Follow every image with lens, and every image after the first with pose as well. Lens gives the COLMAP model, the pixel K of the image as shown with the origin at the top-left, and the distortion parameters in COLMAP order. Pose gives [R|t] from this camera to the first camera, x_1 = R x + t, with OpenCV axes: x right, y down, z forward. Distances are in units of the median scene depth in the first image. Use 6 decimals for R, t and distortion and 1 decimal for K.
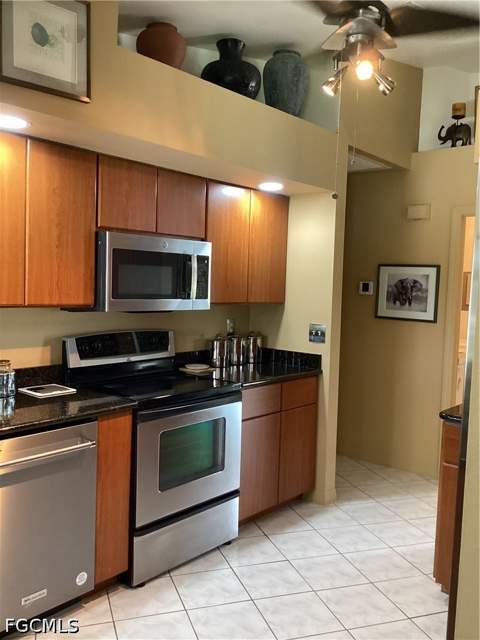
lens RADIAL K [[580.9, 0, 240.0], [0, 580.9, 320.0], [0, 0, 1]] dist [0.095613, -0.177312]
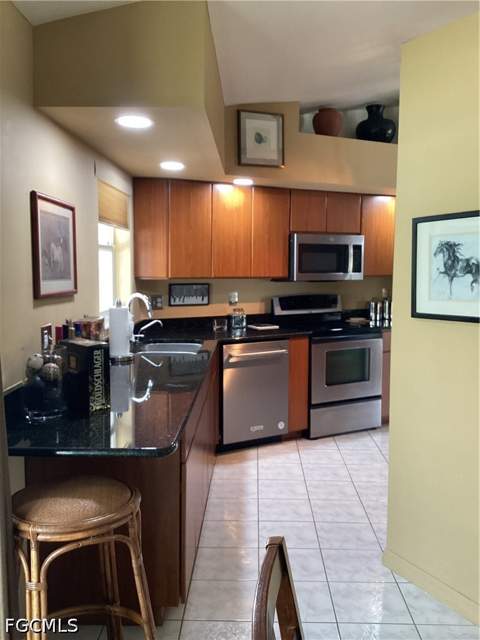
lens RADIAL K [[580.9, 0, 240.0], [0, 580.9, 320.0], [0, 0, 1]] dist [0.095613, -0.177312]
pose [[0.935503, 0.003287, -0.353304, 0.216497], [0.003333, 0.999830, 0.018128, 0.067771], [0.353303, -0.018136, 0.935333, -0.636356]]
